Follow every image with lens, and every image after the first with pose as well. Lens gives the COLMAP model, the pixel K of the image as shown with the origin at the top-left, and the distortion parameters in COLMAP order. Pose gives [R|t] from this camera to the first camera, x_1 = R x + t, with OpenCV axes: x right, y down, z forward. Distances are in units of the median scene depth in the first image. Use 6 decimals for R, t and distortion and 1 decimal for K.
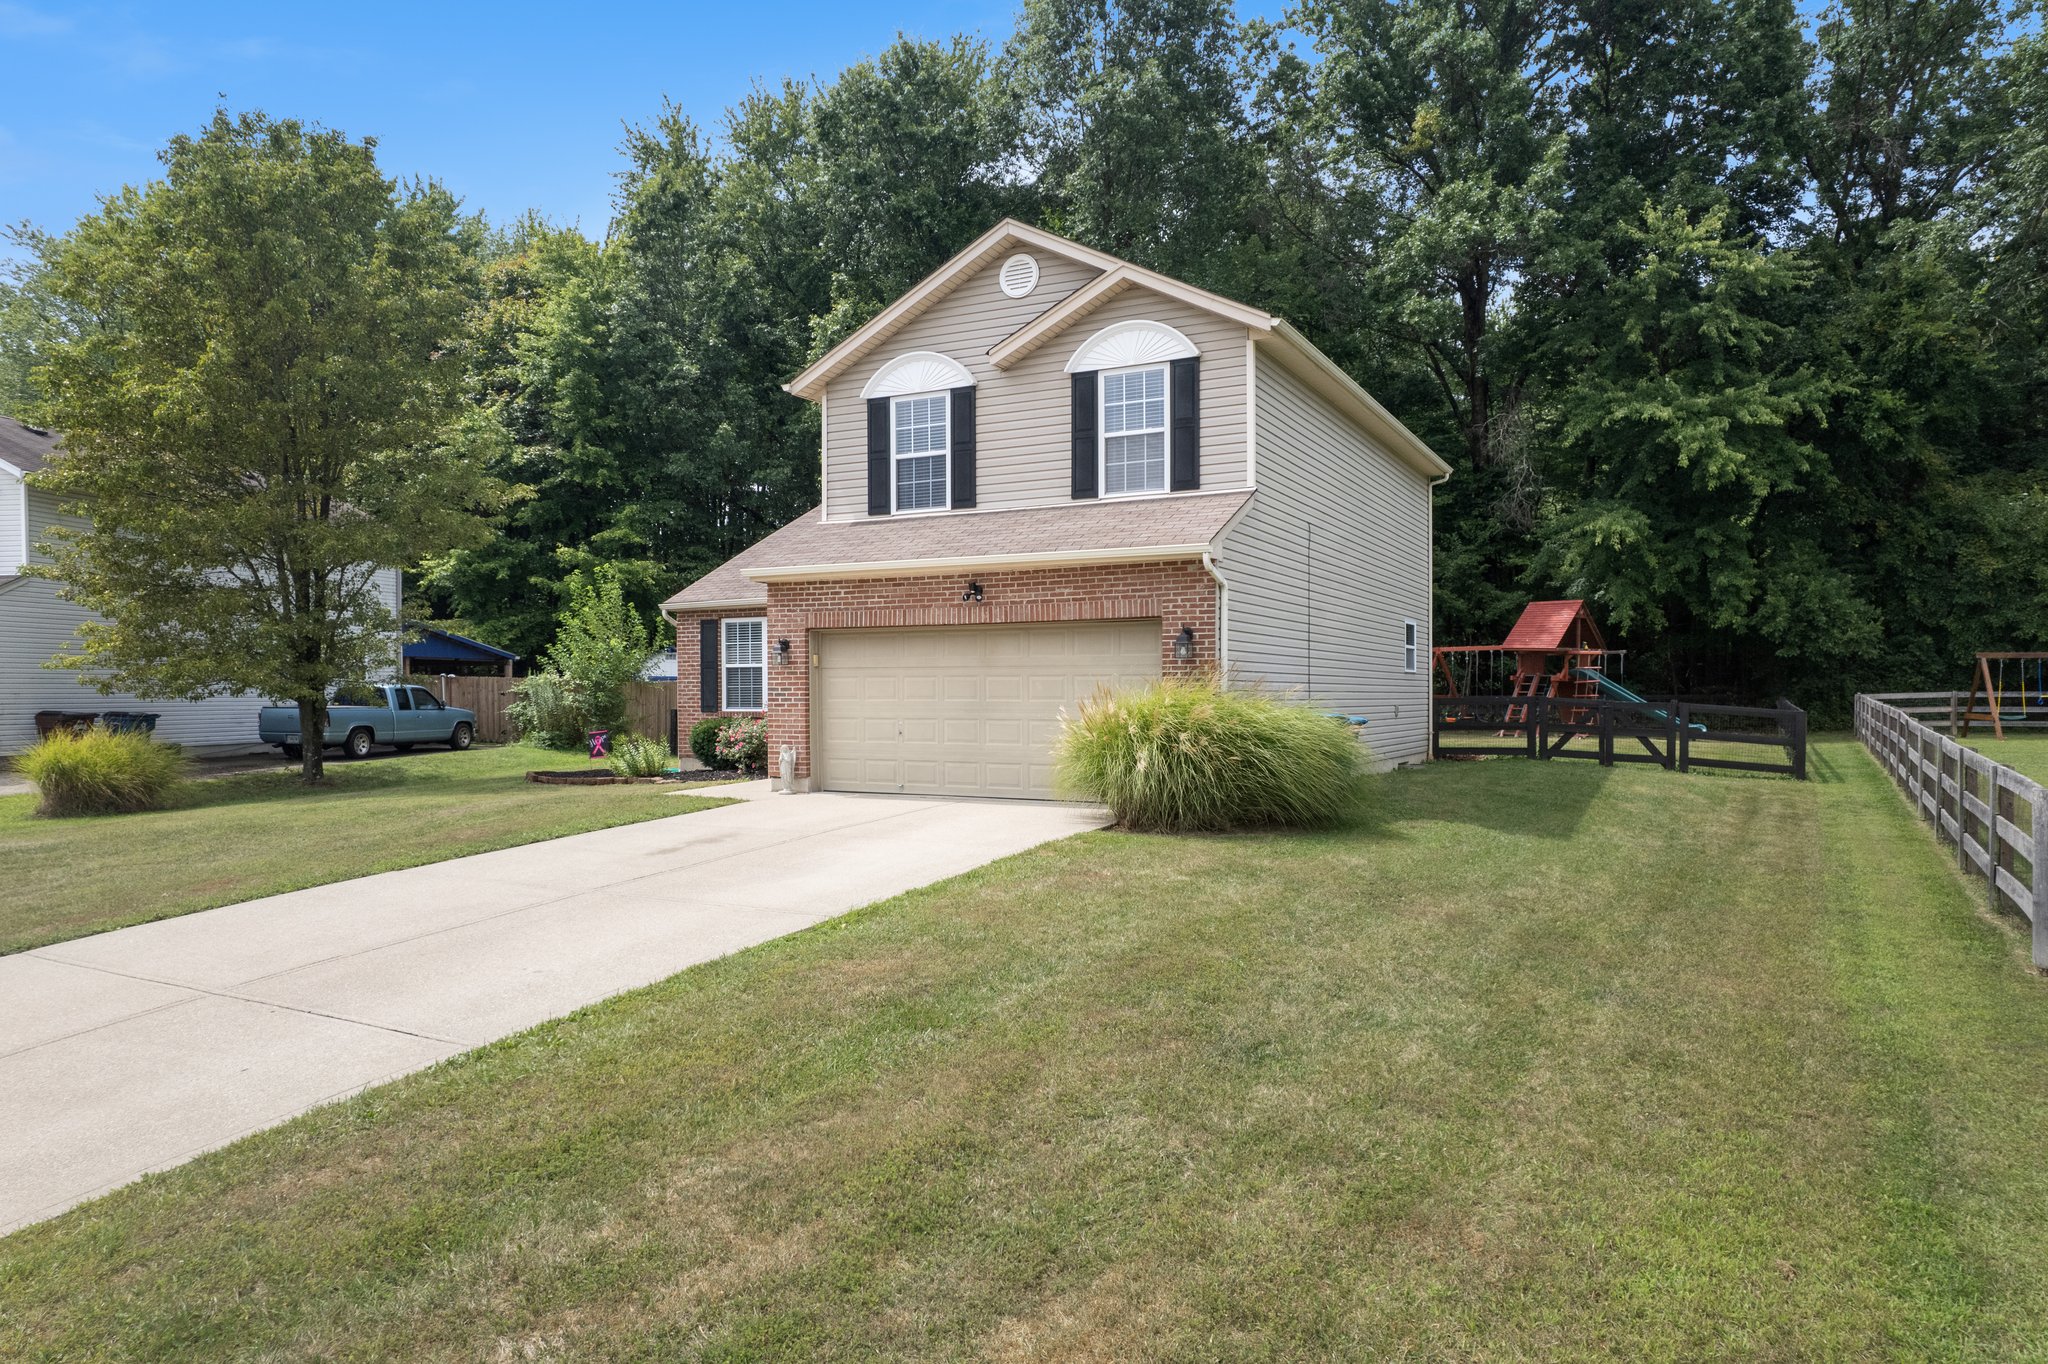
lens RADIAL K [[1308.7, 0, 1047.2], [0, 1308.7, 743.7], [0, 0, 1]] dist [-0.043249, 0.028132]
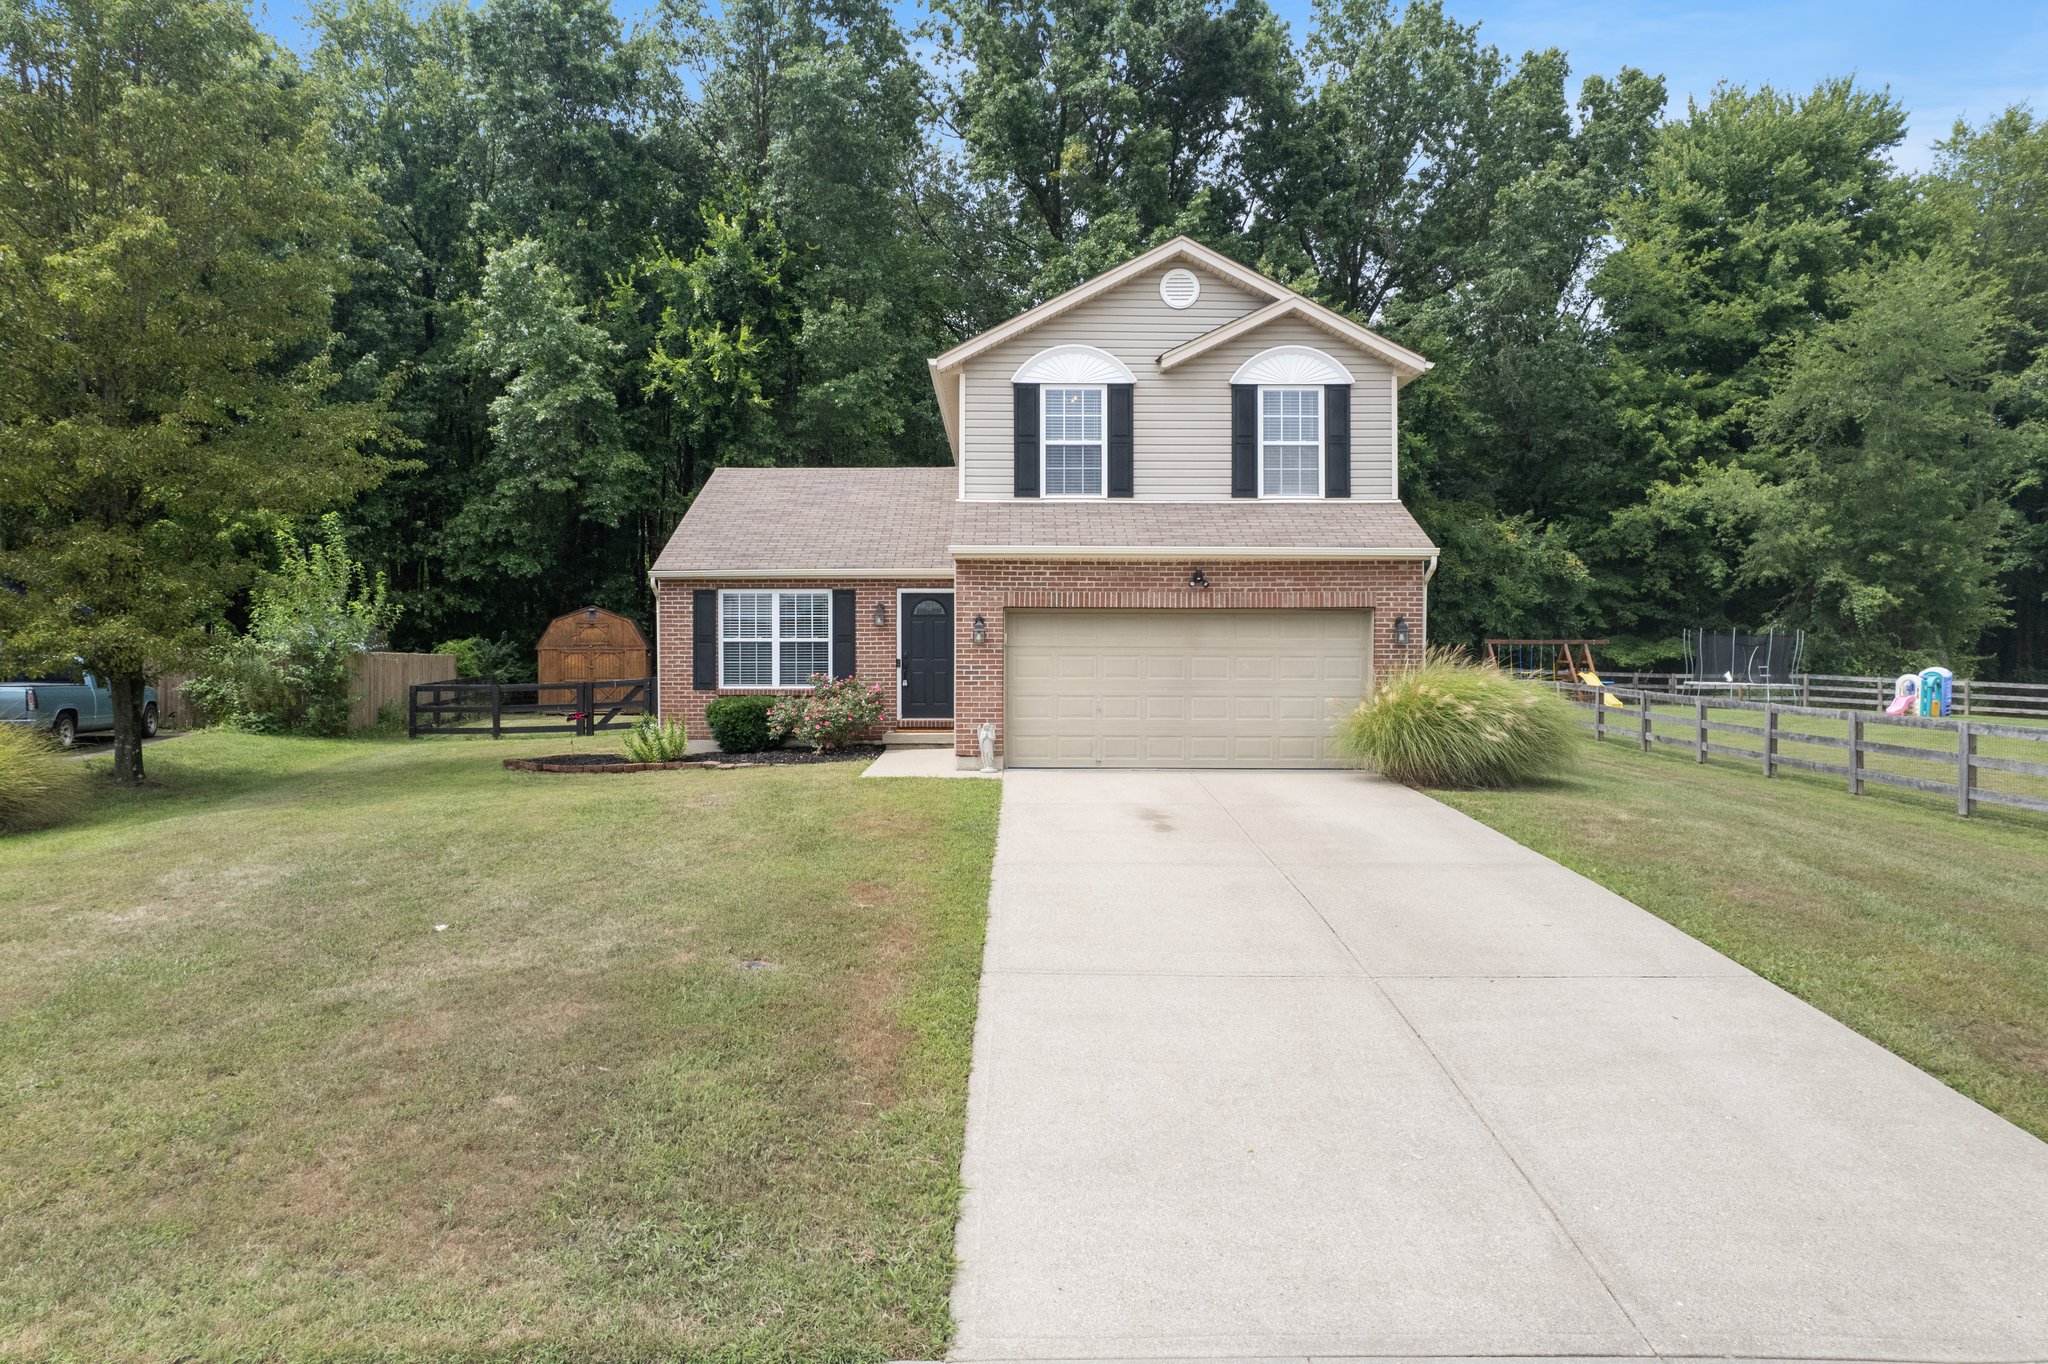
lens RADIAL K [[1308.7, 0, 1024.9], [0, 1308.7, 690.3], [0, 0, 1]] dist [-0.043249, 0.028132]
pose [[0.883852, -0.004046, 0.467749, -0.640396], [0.013357, 0.999773, -0.016591, -0.006914], [-0.467575, 0.020912, 0.883706, 0.103315]]
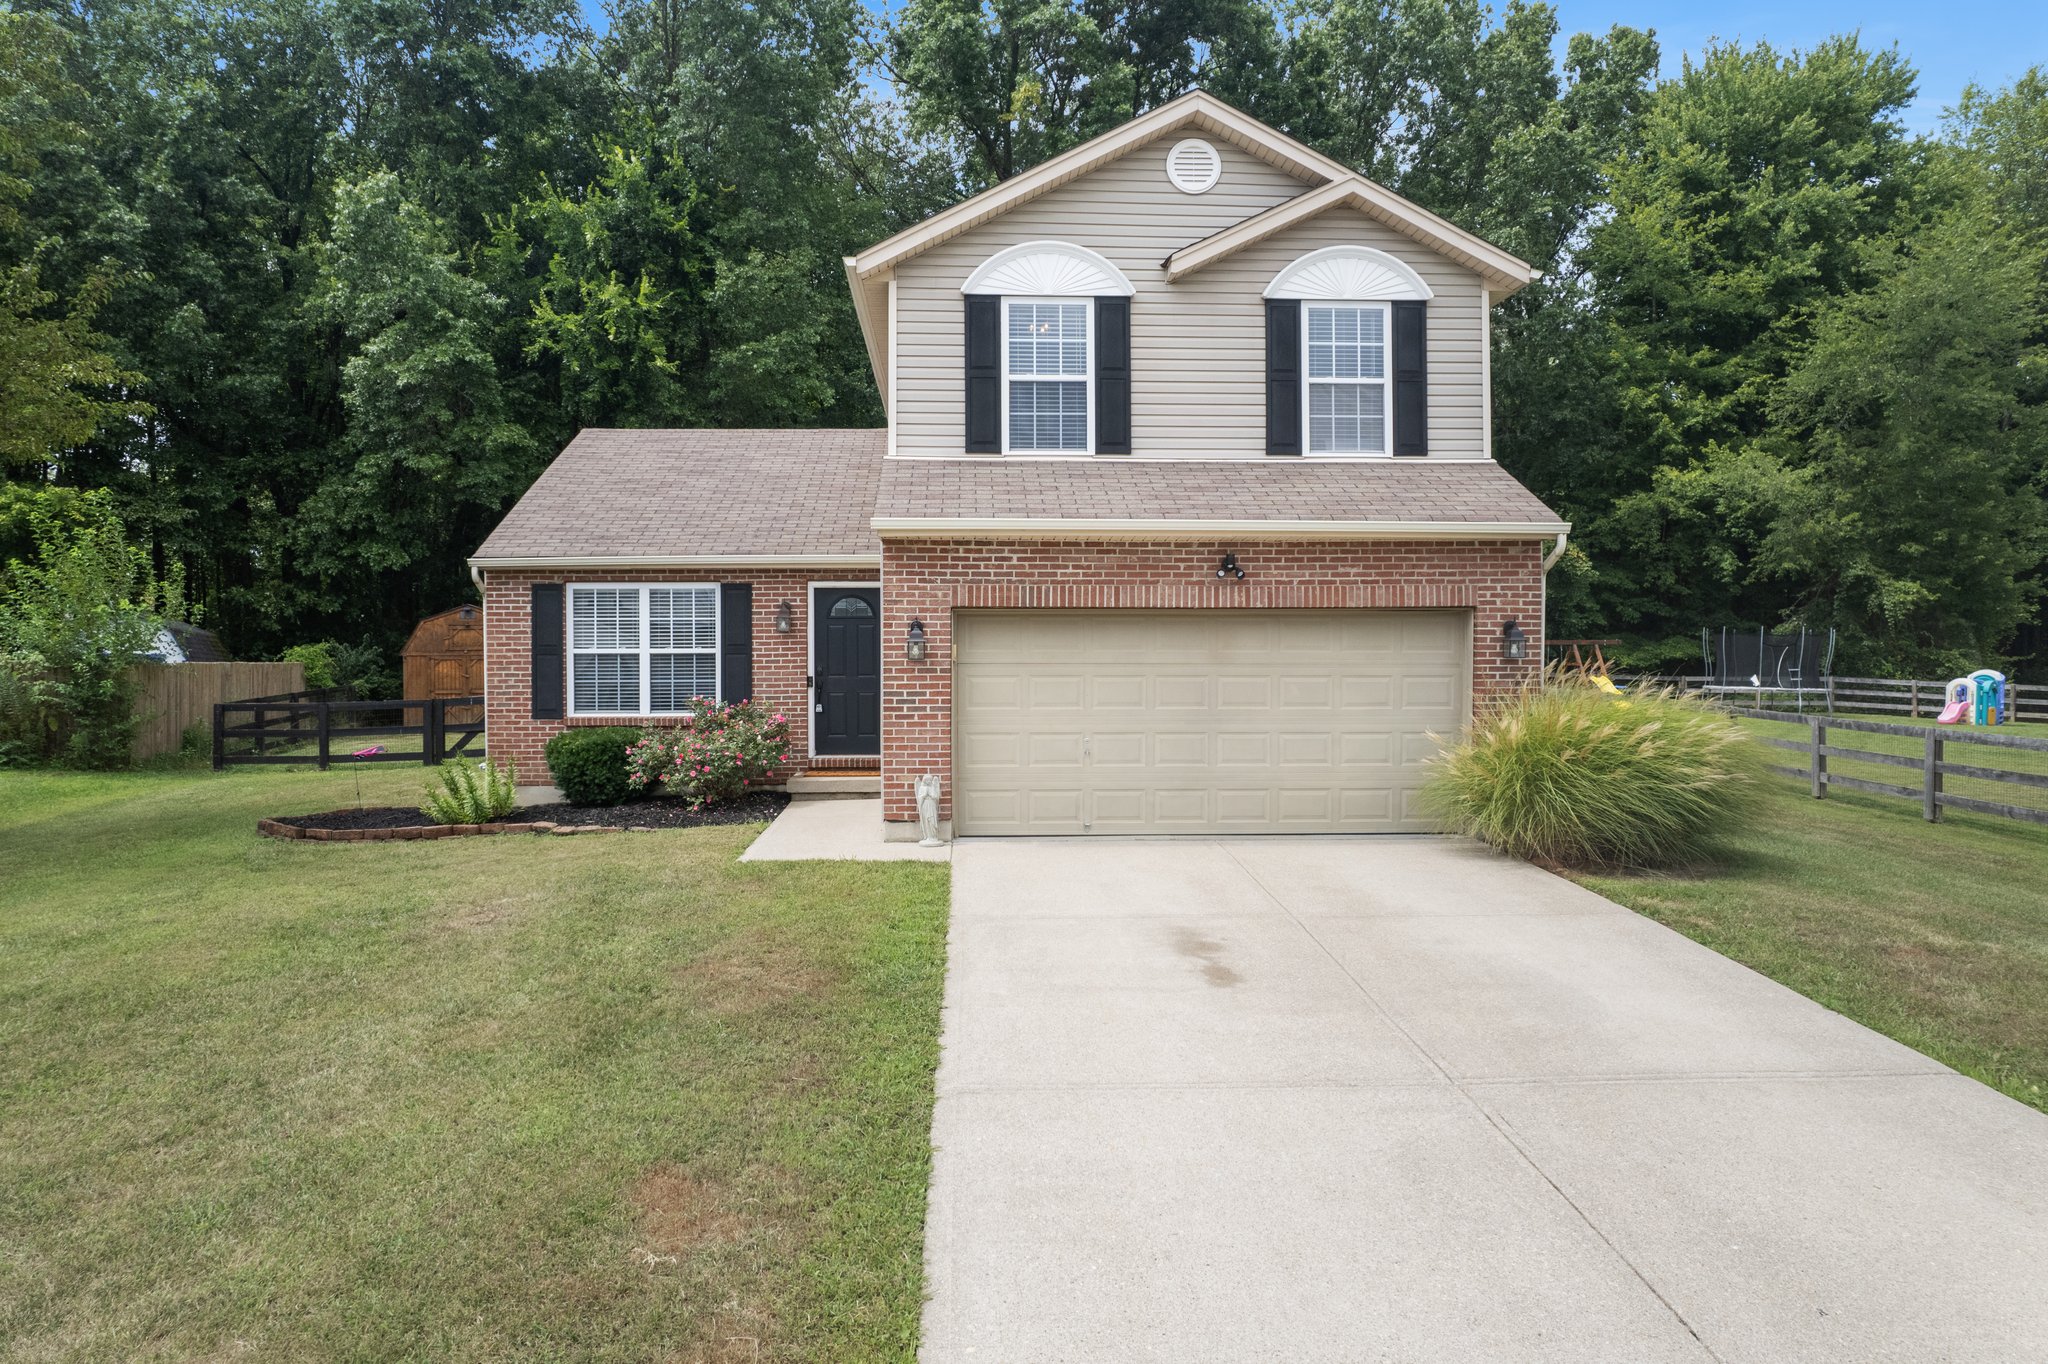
lens RADIAL K [[1308.7, 0, 1014.4], [0, 1308.7, 685.6], [0, 0, 1]] dist [-0.043249, 0.028132]
pose [[0.867306, -0.006787, 0.497730, -0.503893], [0.017361, 0.999711, -0.016619, -0.033553], [-0.497473, 0.023055, 0.867173, 0.375369]]
